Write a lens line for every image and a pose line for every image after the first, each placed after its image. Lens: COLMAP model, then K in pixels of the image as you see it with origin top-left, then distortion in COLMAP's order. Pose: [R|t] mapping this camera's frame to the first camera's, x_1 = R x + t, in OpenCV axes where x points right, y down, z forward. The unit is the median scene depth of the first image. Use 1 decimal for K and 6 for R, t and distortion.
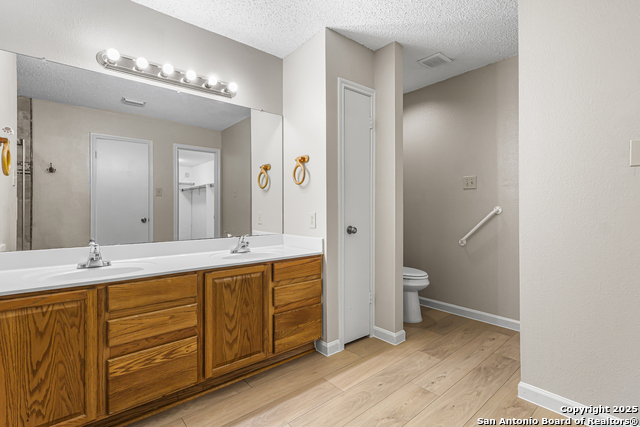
lens RADIAL K [[295.9, 0, 321.5], [0, 295.9, 211.3], [0, 0, 1]] dist [-0.001718, -0.000463]
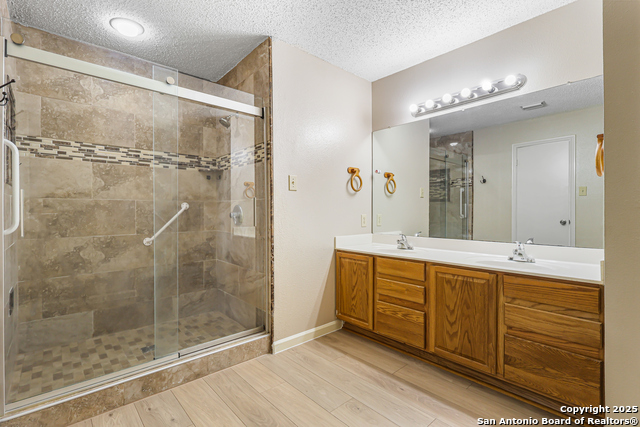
lens RADIAL K [[295.9, 0, 321.5], [0, 295.9, 211.3], [0, 0, 1]] dist [-0.001718, -0.000463]
pose [[0.041712, 0.003200, -0.999125, 0.772630], [-0.001478, 0.999994, 0.003141, -0.016735], [0.999129, 0.001346, 0.041716, 0.469661]]
